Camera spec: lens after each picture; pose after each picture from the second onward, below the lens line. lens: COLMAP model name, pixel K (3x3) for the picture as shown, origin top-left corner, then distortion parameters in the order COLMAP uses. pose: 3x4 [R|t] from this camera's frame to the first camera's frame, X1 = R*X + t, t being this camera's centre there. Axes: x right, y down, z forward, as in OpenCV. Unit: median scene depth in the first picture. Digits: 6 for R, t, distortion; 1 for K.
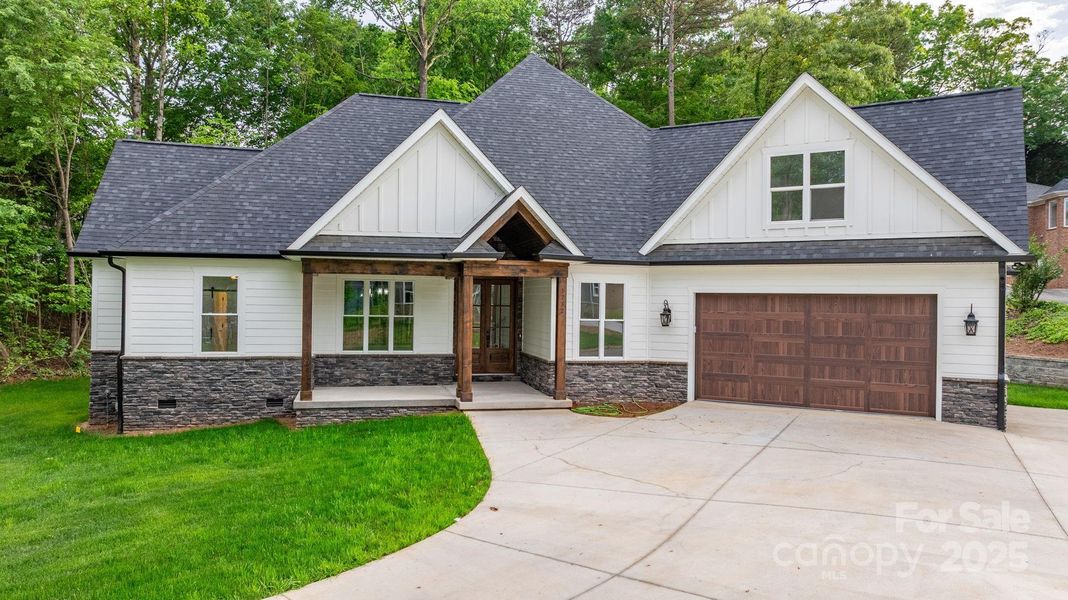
lens RADIAL K [[761.1, 0, 538.9], [0, 761.1, 301.7], [0, 0, 1]] dist [-0.023424, 0.052589]
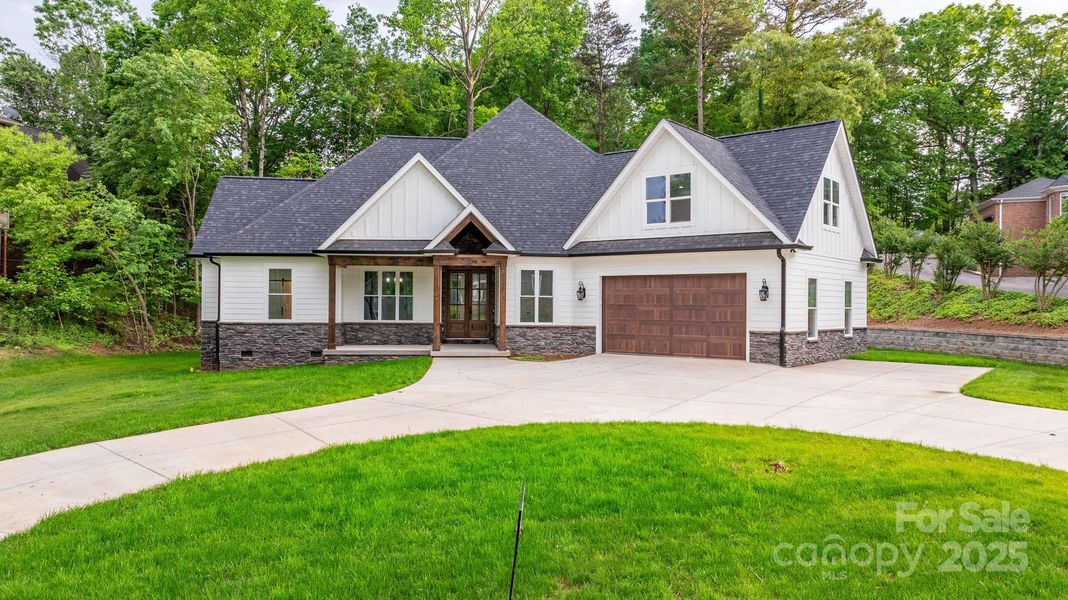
lens RADIAL K [[761.1, 0, 533.5], [0, 761.1, 294.9], [0, 0, 1]] dist [-0.023424, 0.052589]
pose [[0.988948, -0.008700, -0.148005, 0.290195], [0.006650, 0.999875, -0.014342, 0.042265], [0.148111, 0.013199, 0.988883, -0.398502]]
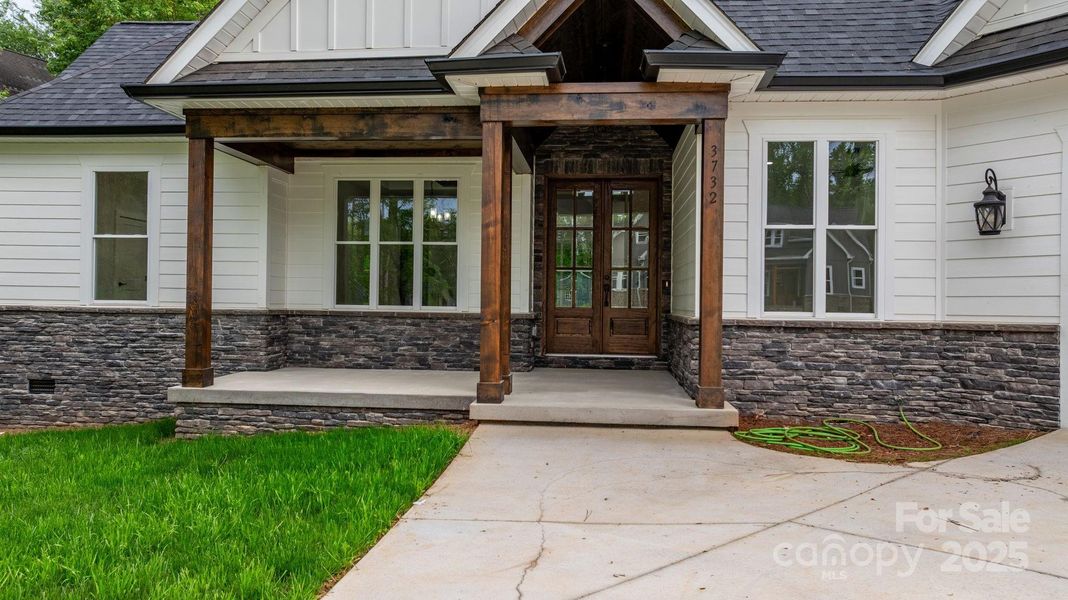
lens RADIAL K [[761.1, 0, 532.1], [0, 761.1, 295.9], [0, 0, 1]] dist [-0.023424, 0.052589]
pose [[0.941449, -0.004972, -0.337119, 0.075551], [-0.000174, 0.999884, -0.015234, 0.070878], [0.337155, 0.014401, 0.941339, 0.550519]]
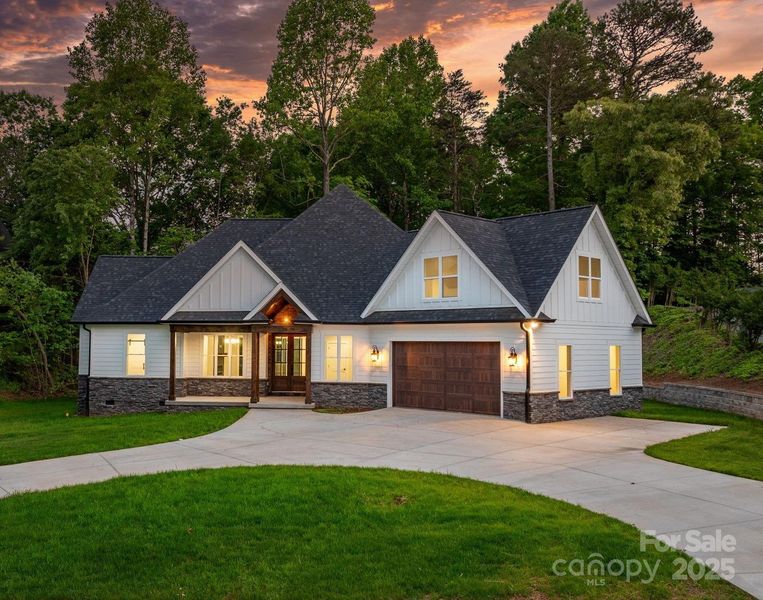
lens RADIAL K [[762.0, 0, 305.4], [0, 762.0, 284.3], [0, 0, 1]] dist [-0.009263, 0.000000]
pose [[0.947135, -0.030703, -0.319363, 0.560759], [0.004692, 0.996630, -0.081900, 0.000307], [0.320802, 0.076072, 0.944087, -0.622618]]
